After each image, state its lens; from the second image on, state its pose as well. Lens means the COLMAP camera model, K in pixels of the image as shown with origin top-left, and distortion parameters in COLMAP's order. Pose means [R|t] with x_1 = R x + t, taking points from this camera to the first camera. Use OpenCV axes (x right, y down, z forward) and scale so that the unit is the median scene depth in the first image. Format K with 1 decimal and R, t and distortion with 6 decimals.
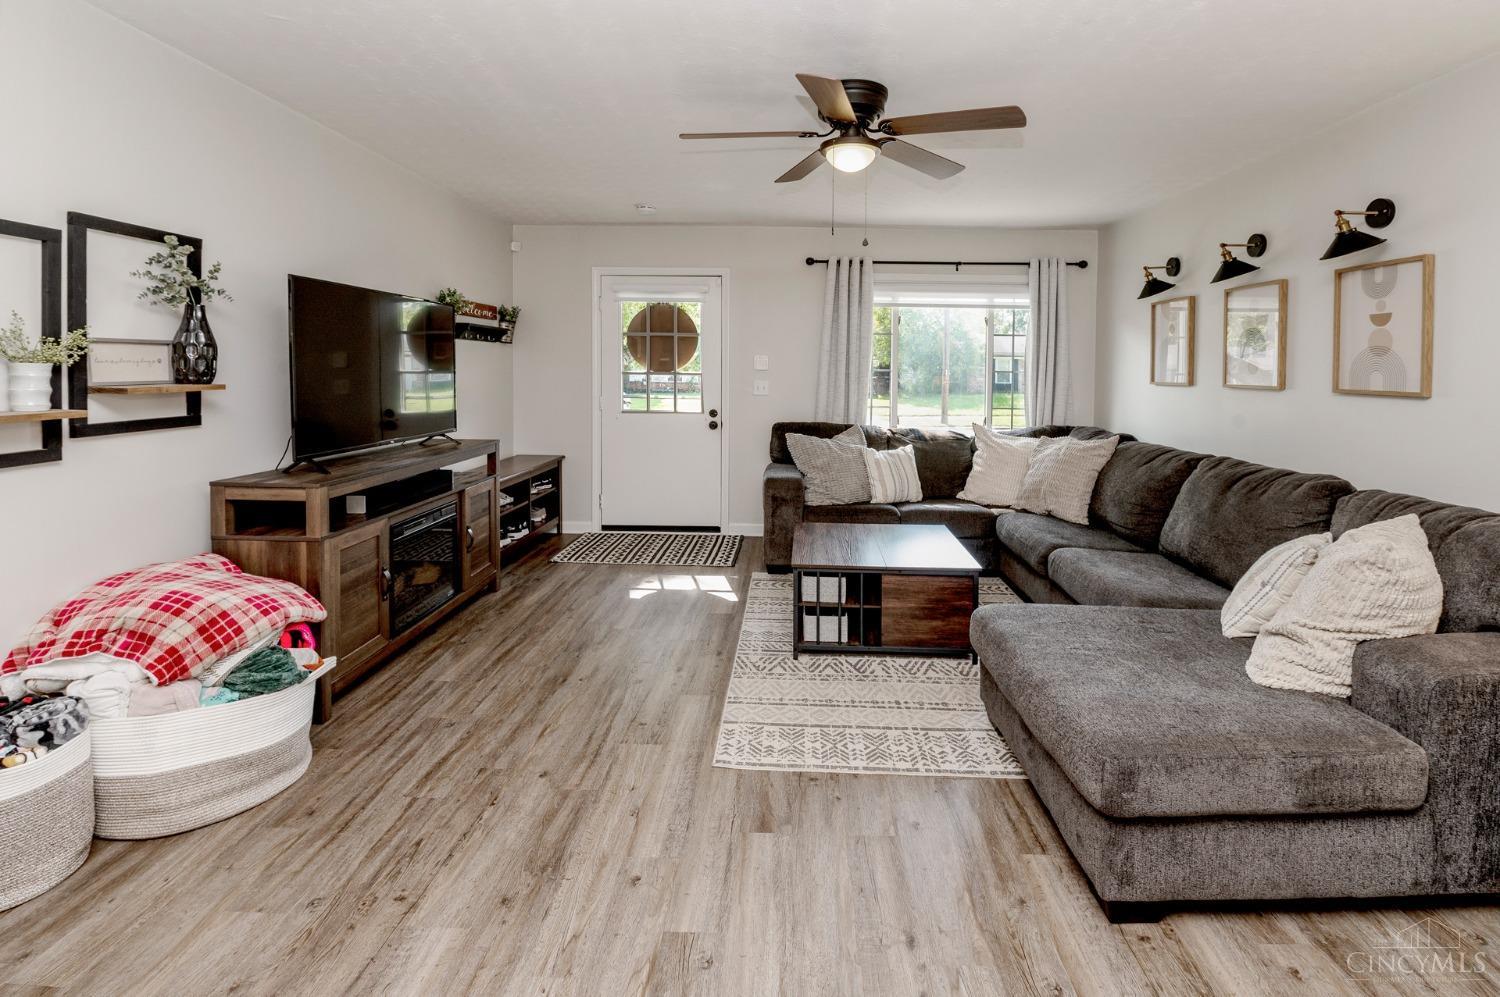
lens RADIAL K [[679.2, 0, 802.6], [0, 679.2, 422.9], [0, 0, 1]] dist [-0.020943, -0.001352]
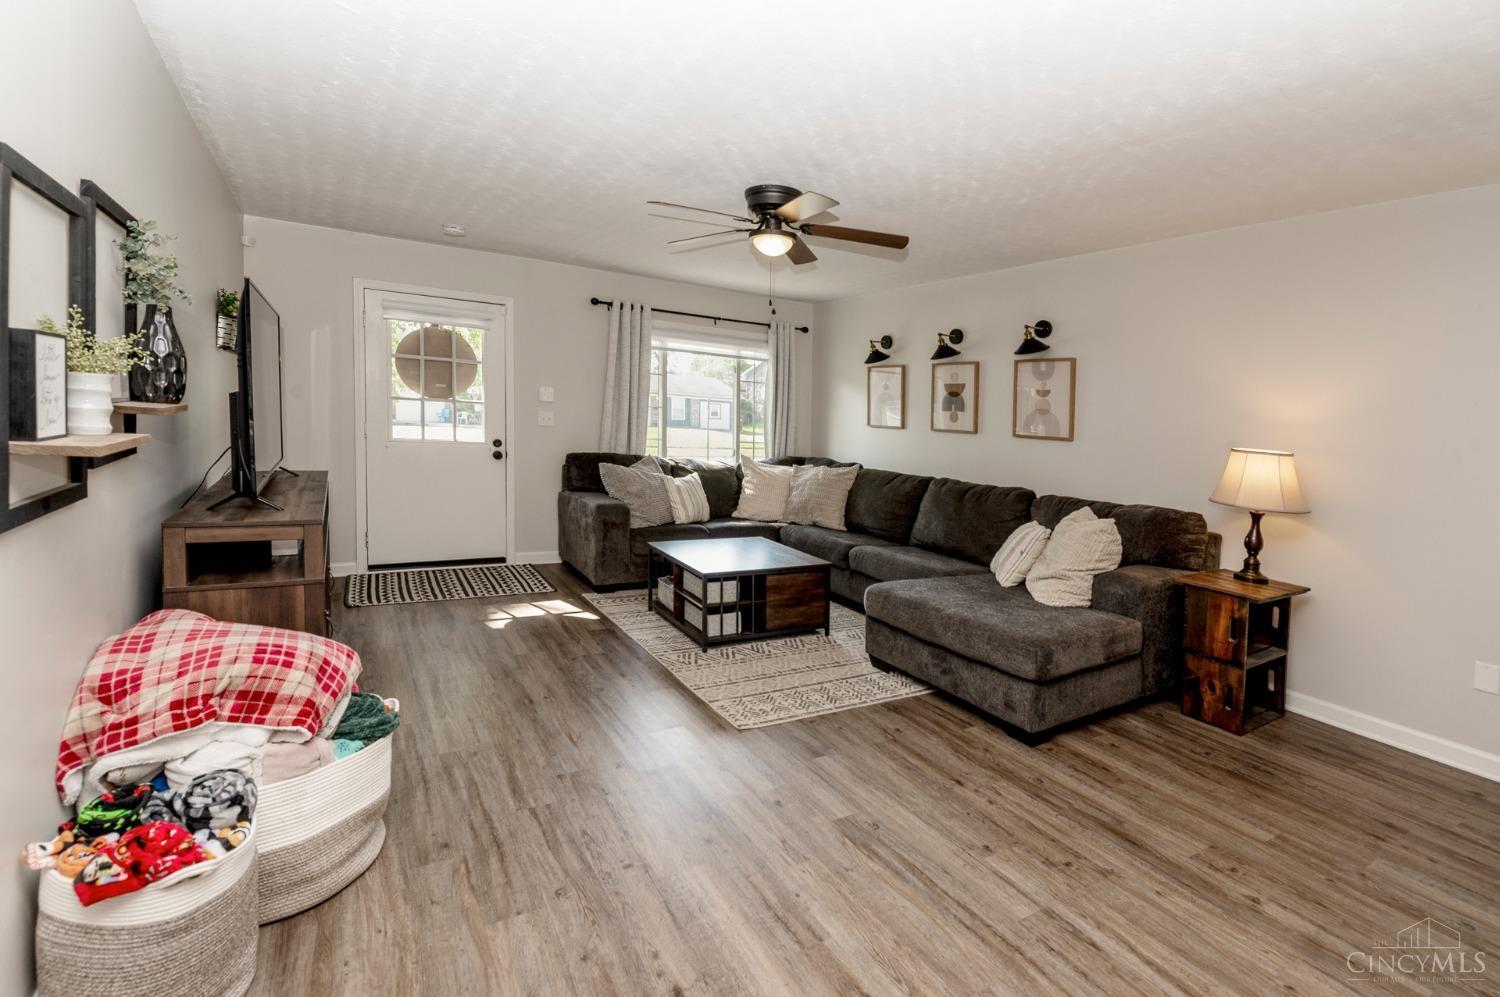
lens RADIAL K [[679.2, 0, 749.0], [0, 679.2, 447.7], [0, 0, 1]] dist [-0.020943, -0.001352]
pose [[0.856432, 0.009205, 0.516178, -0.660781], [-0.004912, 0.999941, -0.009683, 0.001013], [-0.516236, 0.005758, 0.856427, -0.068582]]
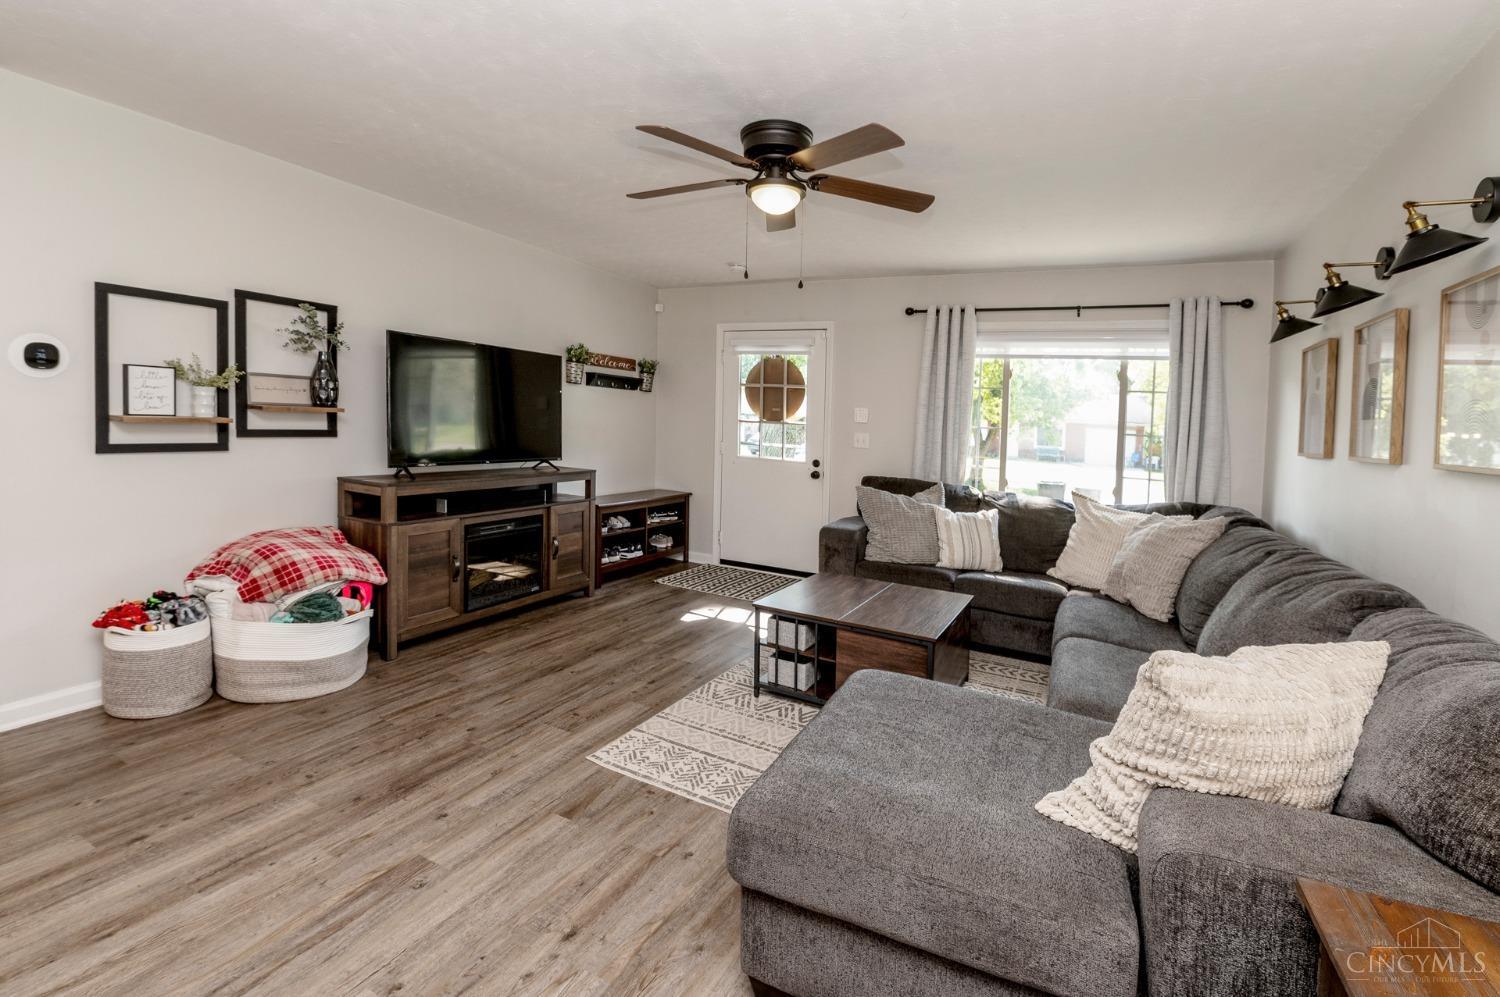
lens RADIAL K [[679.2, 0, 779.1], [0, 679.2, 485.9], [0, 0, 1]] dist [-0.020943, -0.001352]
pose [[0.899595, 0.075691, -0.430116, 0.520939], [-0.074577, 0.997025, 0.019476, 0.009157], [0.430311, 0.014556, 0.902563, 0.100770]]
